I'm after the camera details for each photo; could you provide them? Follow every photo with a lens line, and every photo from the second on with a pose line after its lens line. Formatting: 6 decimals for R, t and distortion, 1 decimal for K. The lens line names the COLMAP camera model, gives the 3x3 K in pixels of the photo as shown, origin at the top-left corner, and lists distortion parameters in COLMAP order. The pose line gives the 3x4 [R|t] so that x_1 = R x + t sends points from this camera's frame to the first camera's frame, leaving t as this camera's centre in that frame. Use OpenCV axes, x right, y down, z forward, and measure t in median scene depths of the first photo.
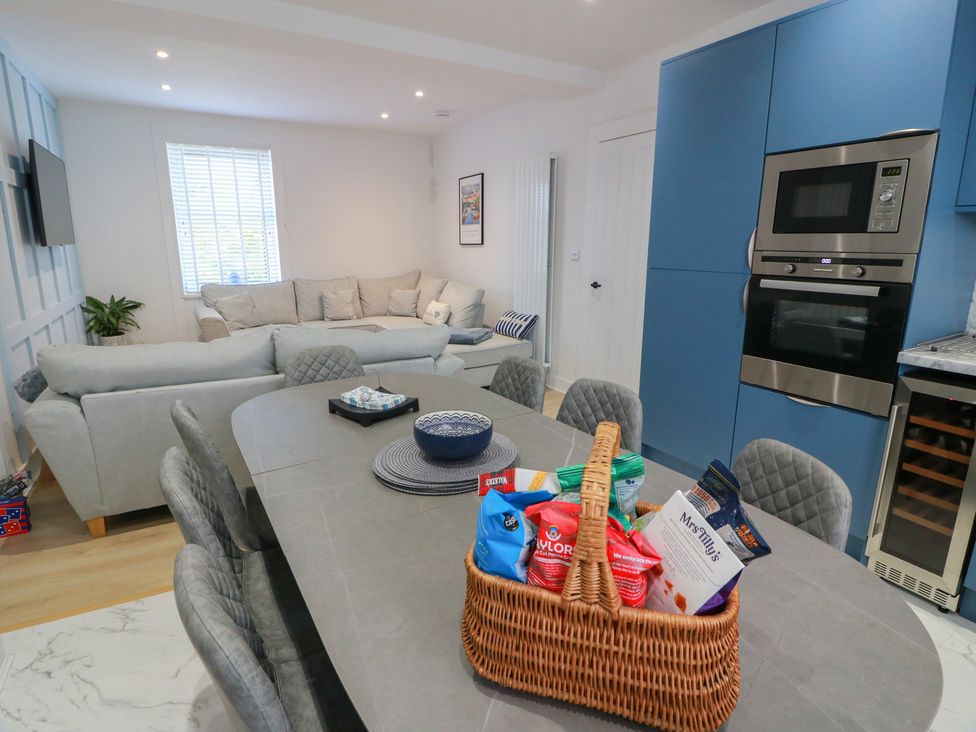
lens RADIAL K [[515.4, 0, 488.0], [0, 515.4, 366.0], [0, 0, 1]] dist [0.002058, -0.016594]
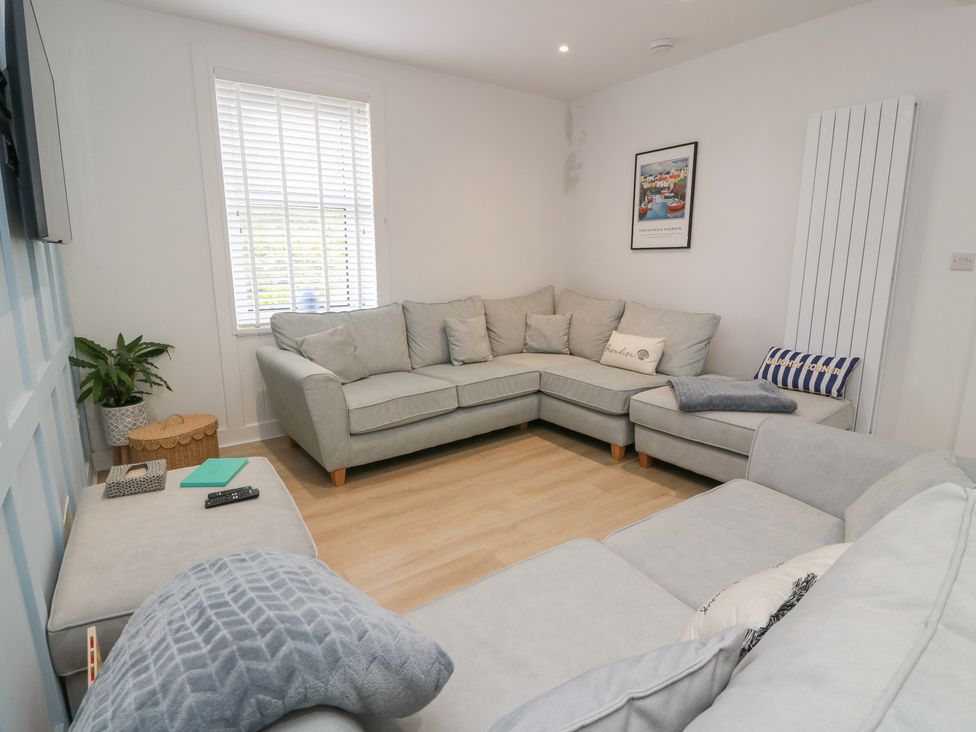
lens RADIAL K [[515.4, 0, 488.0], [0, 515.4, 366.0], [0, 0, 1]] dist [0.002058, -0.016594]
pose [[0.996227, -0.022391, 0.083844, -0.337333], [0.024542, 0.999393, -0.024715, -0.071108], [-0.083240, 0.026680, 0.996172, 0.355014]]
